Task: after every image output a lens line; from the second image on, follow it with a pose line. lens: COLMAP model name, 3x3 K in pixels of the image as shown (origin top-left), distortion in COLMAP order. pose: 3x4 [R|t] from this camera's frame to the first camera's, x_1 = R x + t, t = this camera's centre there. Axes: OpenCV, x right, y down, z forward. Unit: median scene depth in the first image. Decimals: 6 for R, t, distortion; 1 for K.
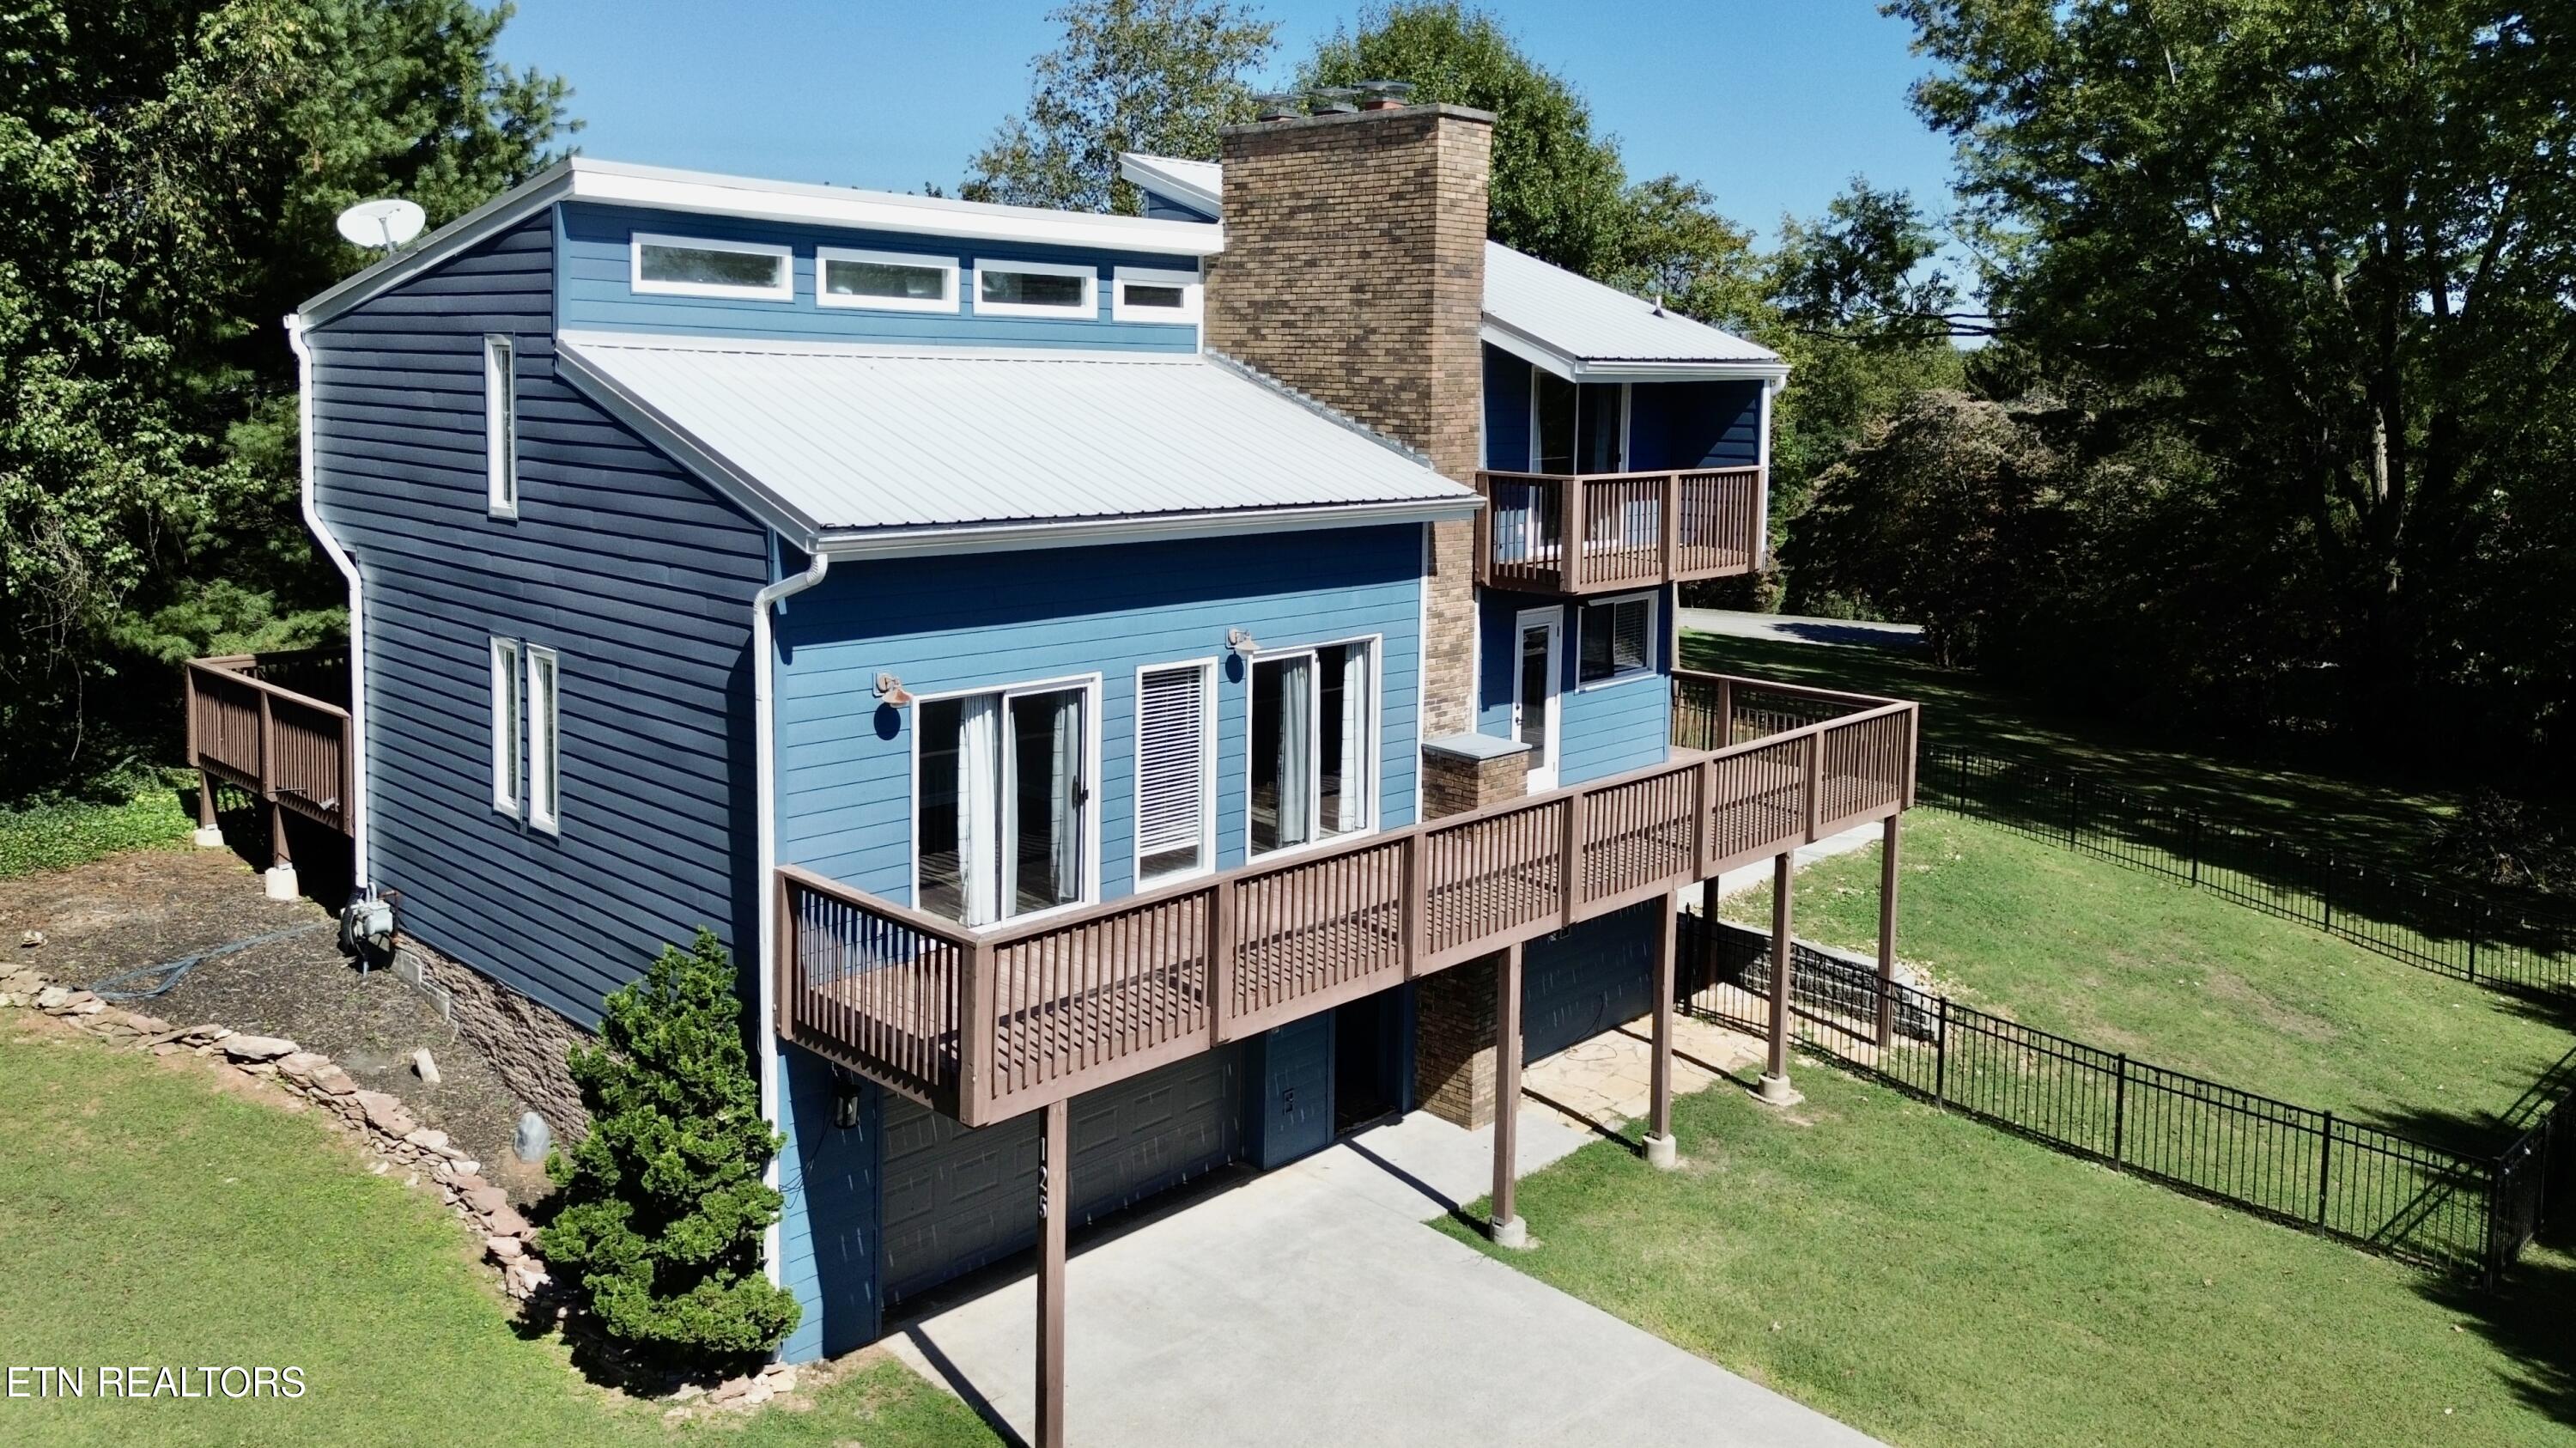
lens RADIAL K [[1856.5, 0, 1286.3], [0, 1856.5, 541.2], [0, 0, 1]] dist [0.057969, -0.059728]
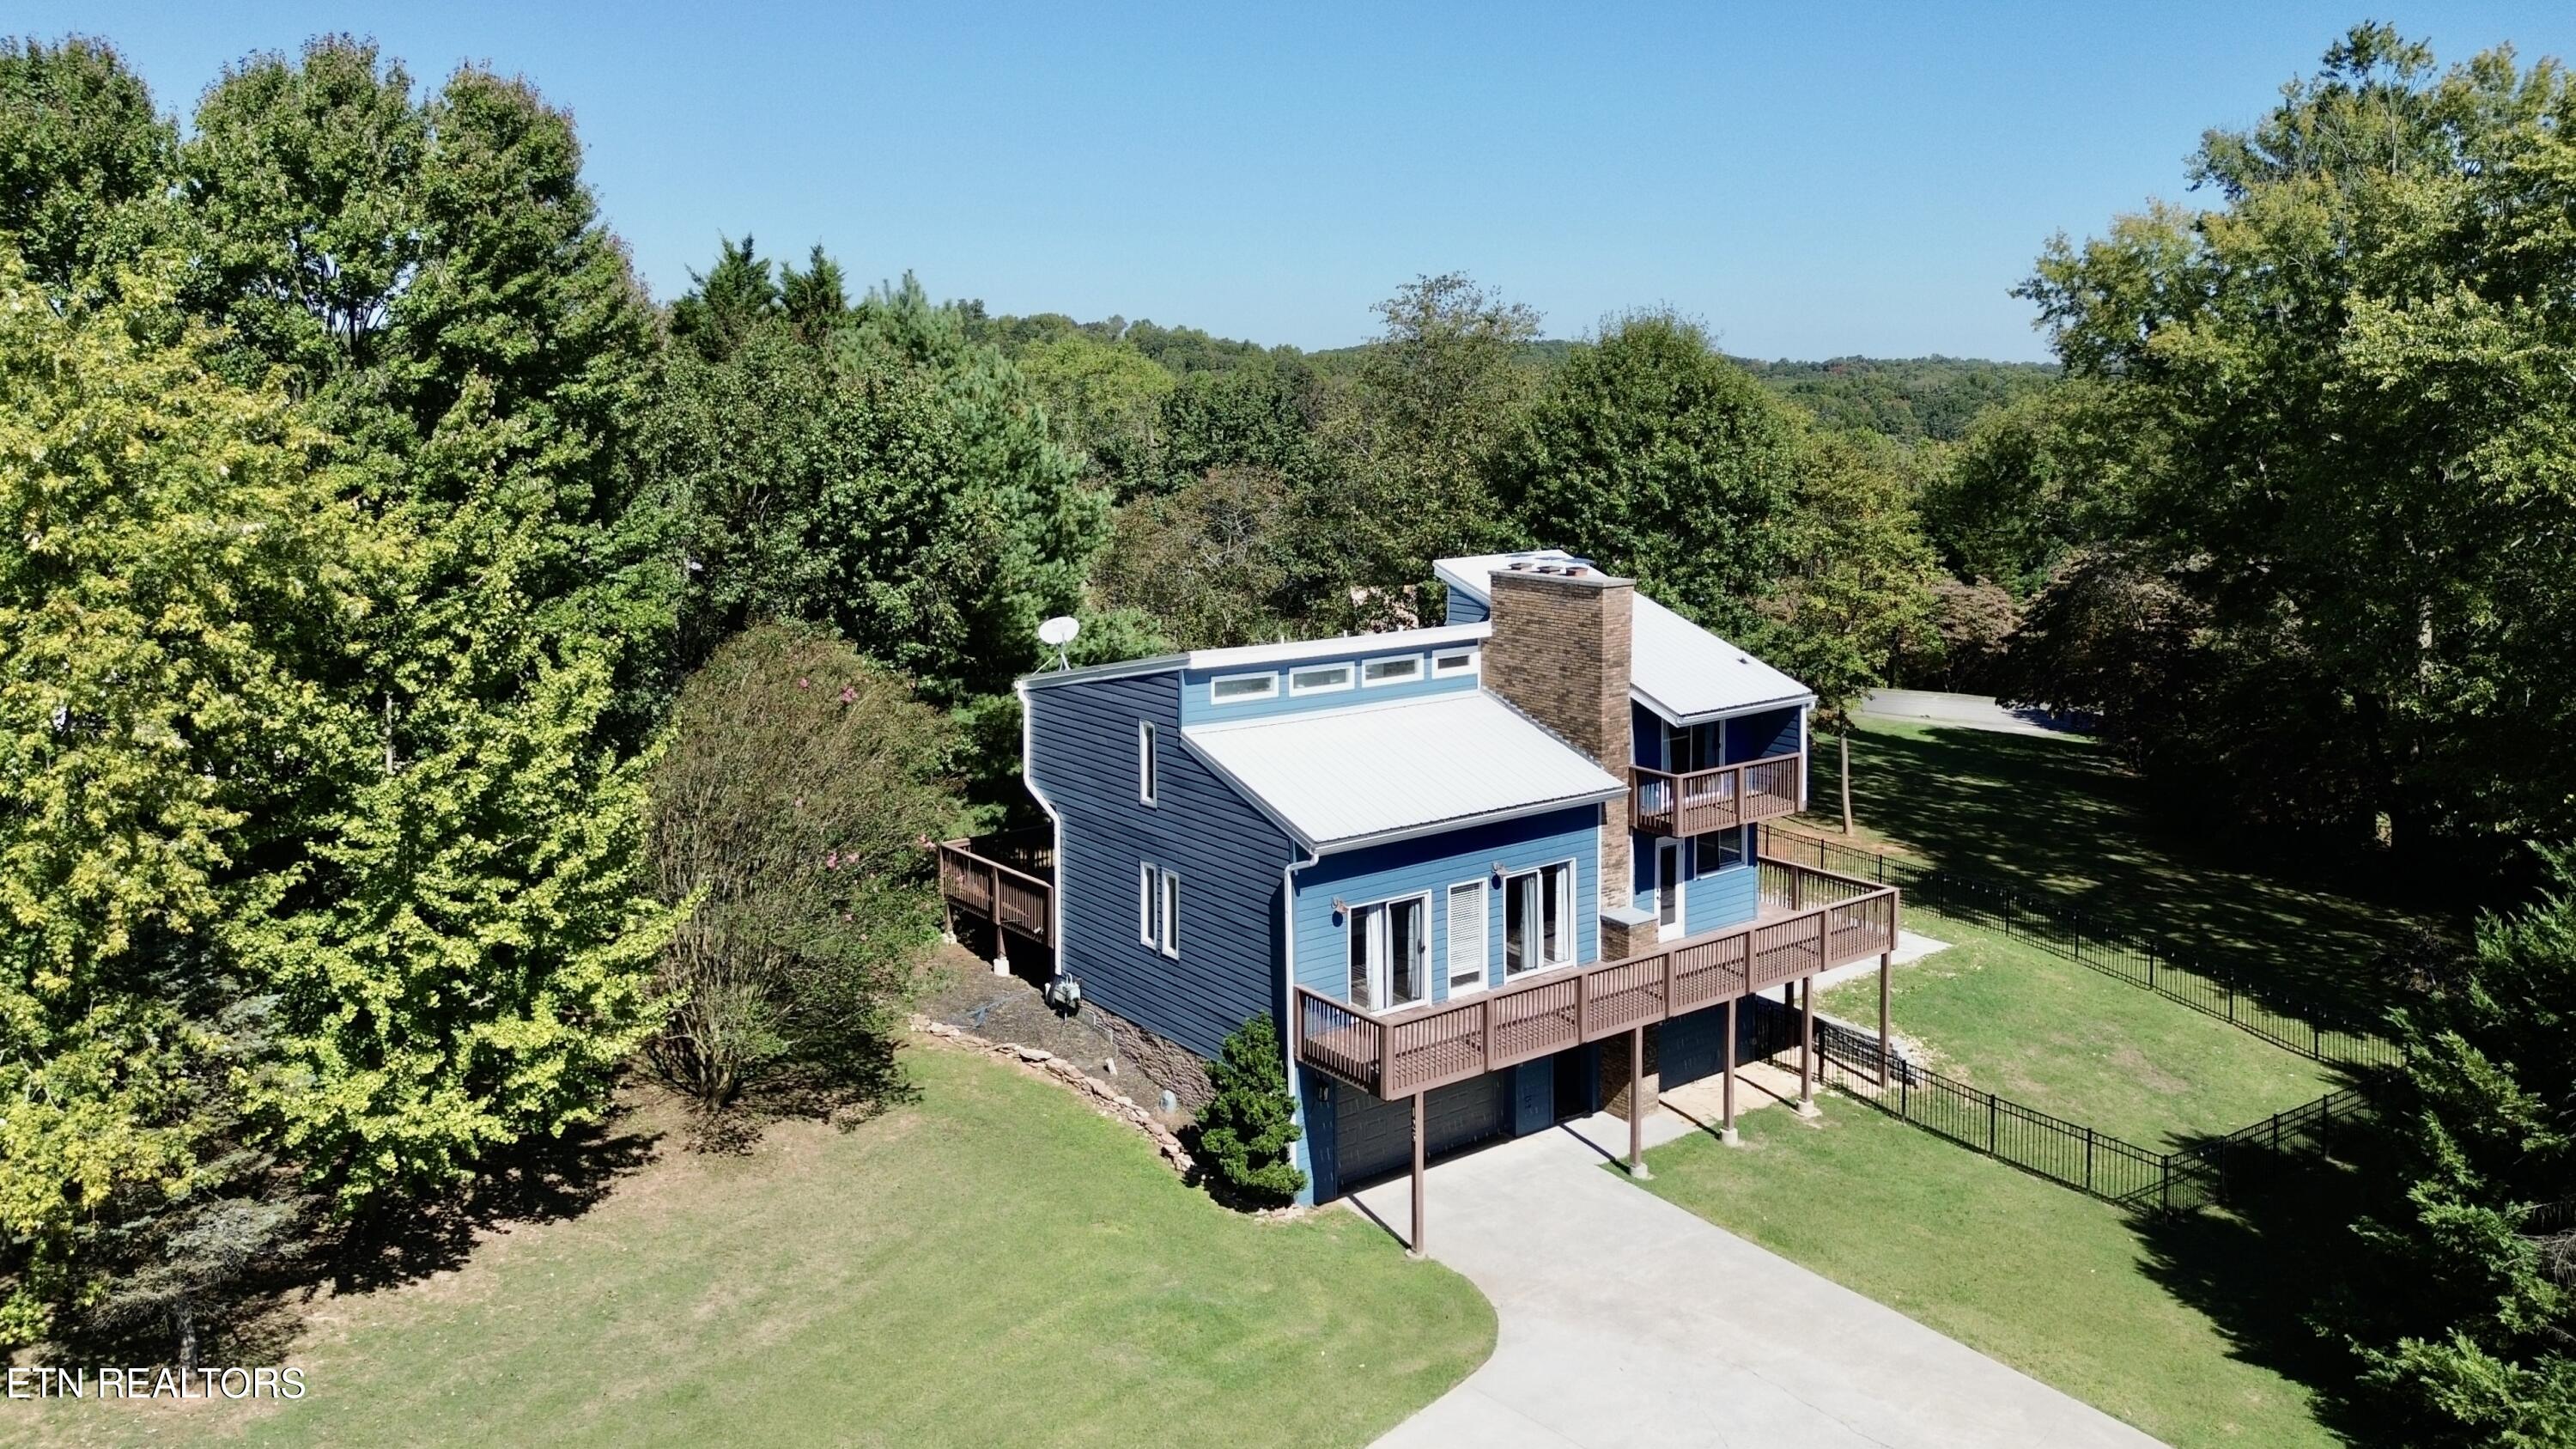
lens RADIAL K [[1856.6, 0, 1286.3], [0, 1856.6, 541.7], [0, 0, 1]] dist [0.057969, -0.059728]
pose [[0.987448, -0.010201, -0.157617, 0.063415], [0.008186, 0.999876, -0.013425, -0.257676], [0.157735, 0.011966, 0.987409, -0.961360]]
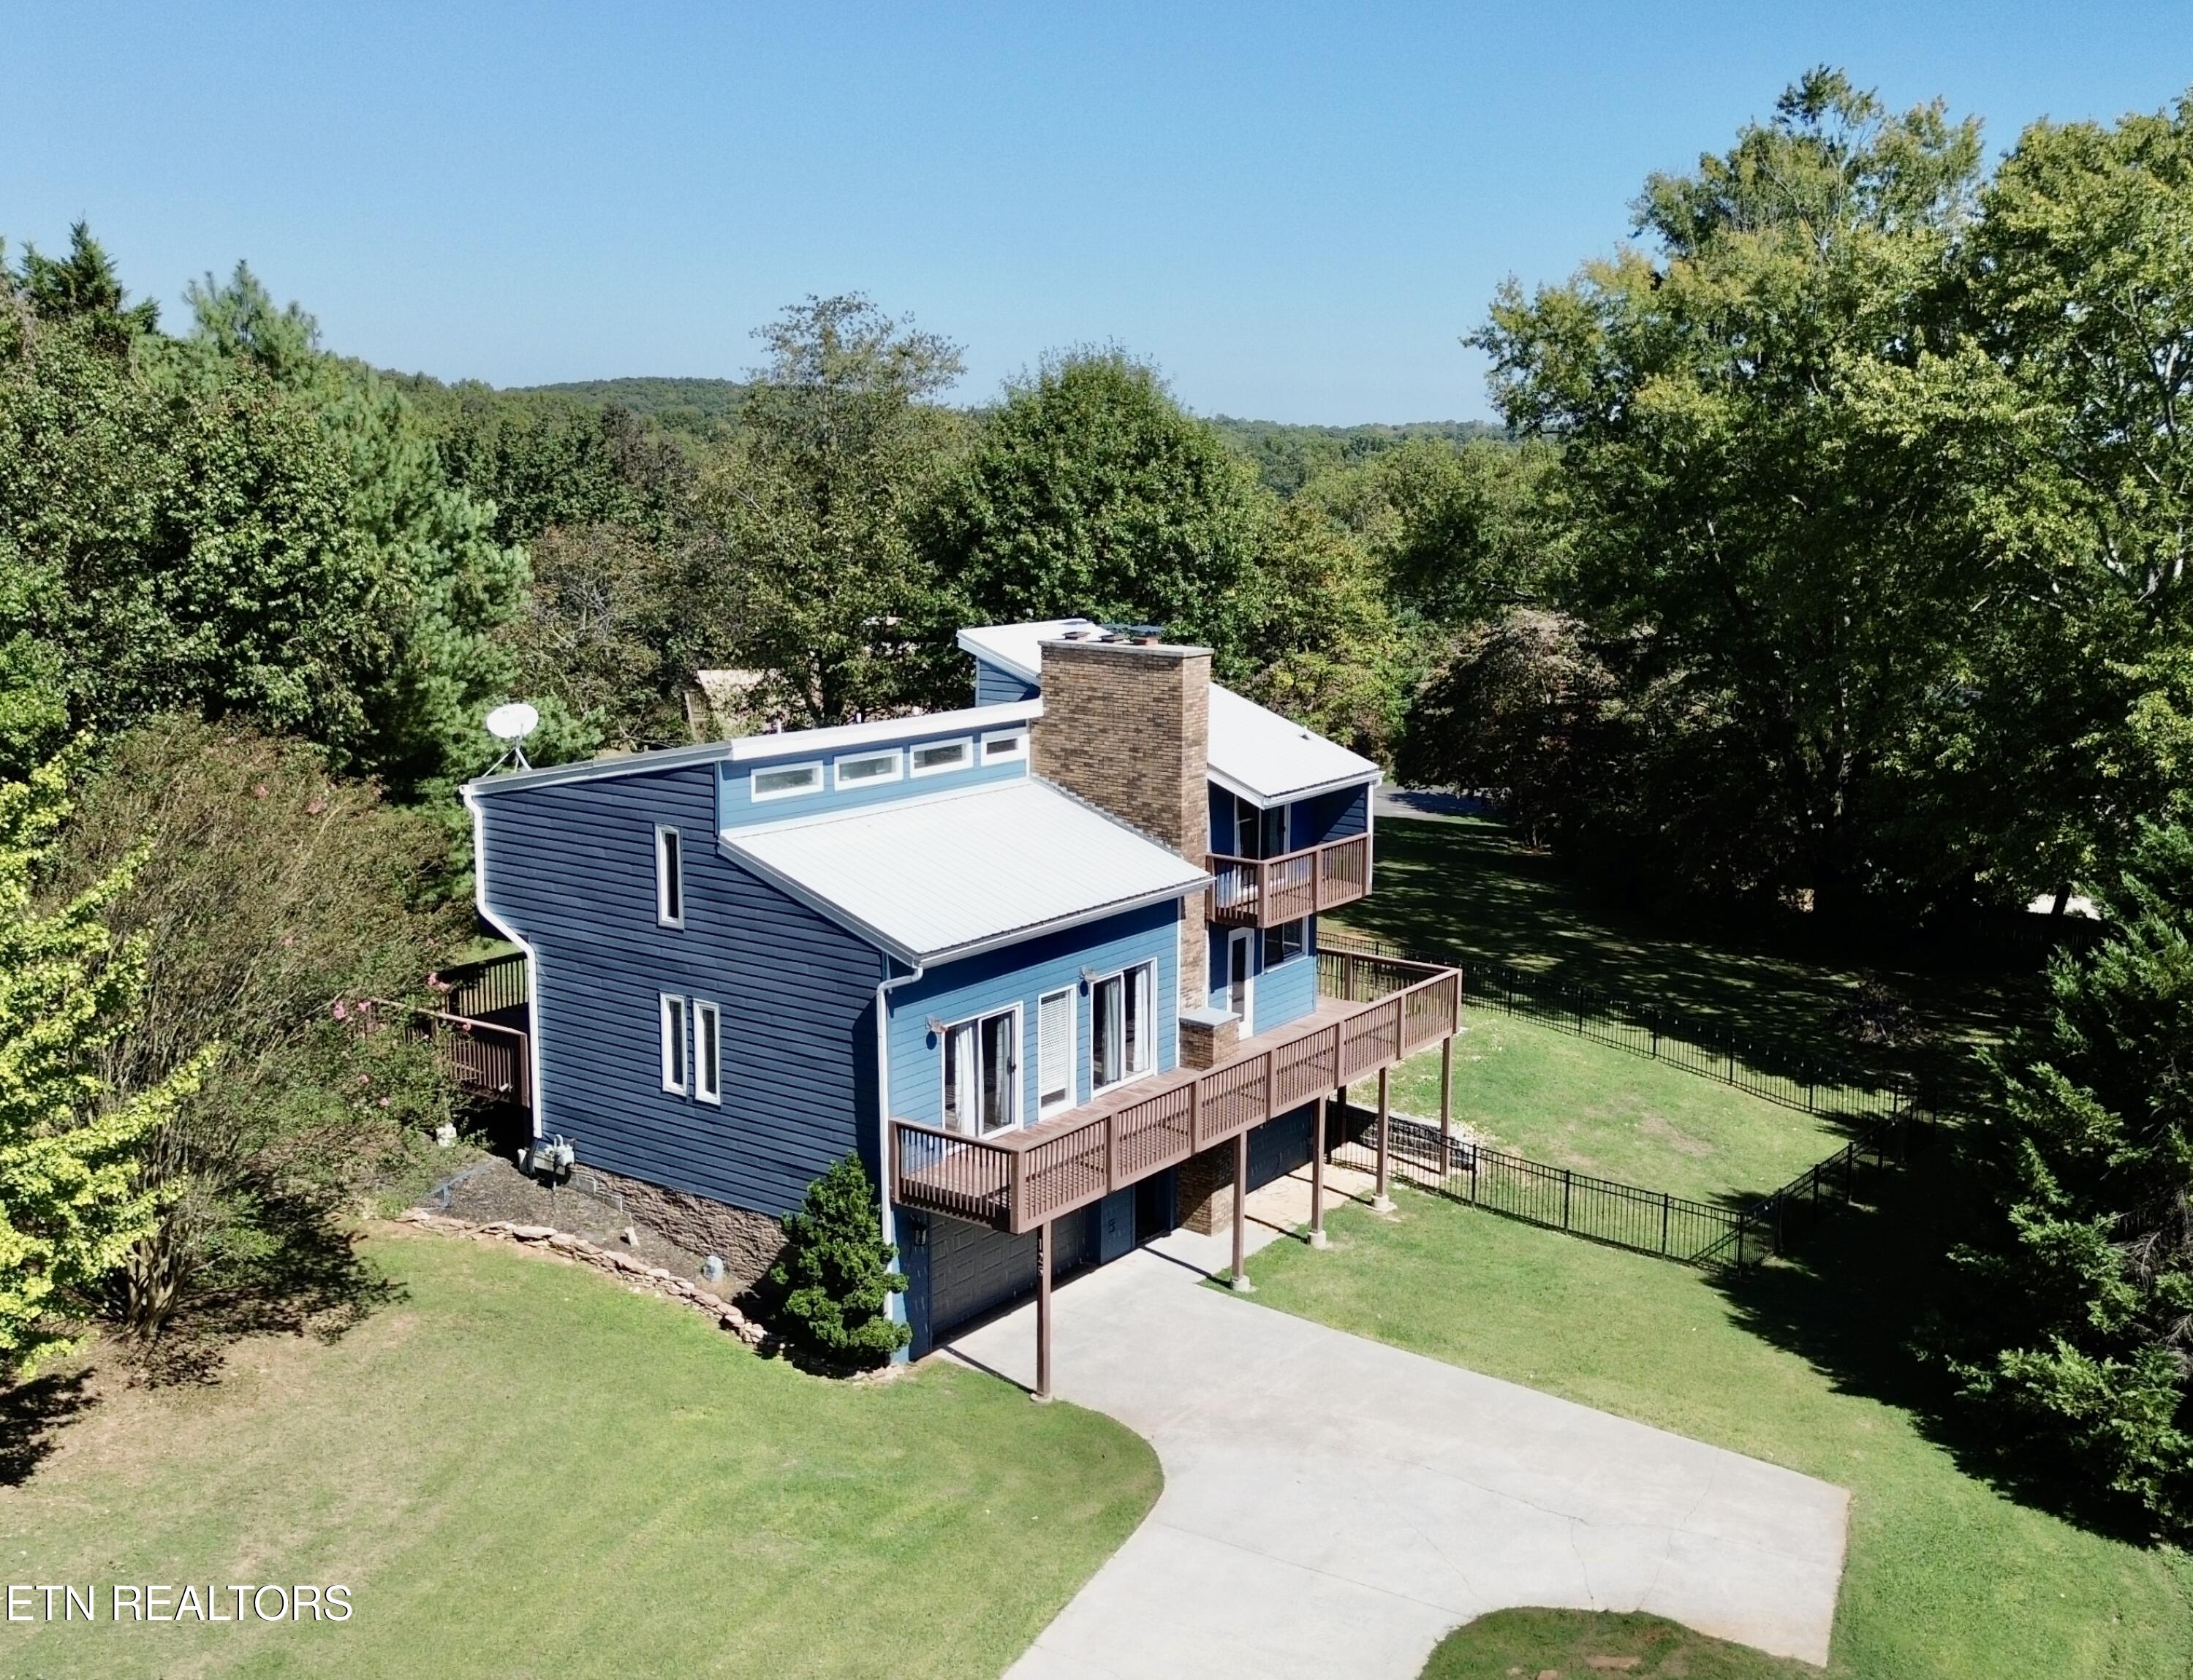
lens RADIAL K [[2139.8, 0, 1200.2], [0, 2139.8, 828.1], [0, 0, 1]] dist [0.131485, -0.327629]
pose [[0.986094, -0.035242, 0.162407, -0.232665], [0.021422, 0.996058, 0.086076, -0.247162], [-0.164800, -0.081400, 0.982962, -0.979318]]
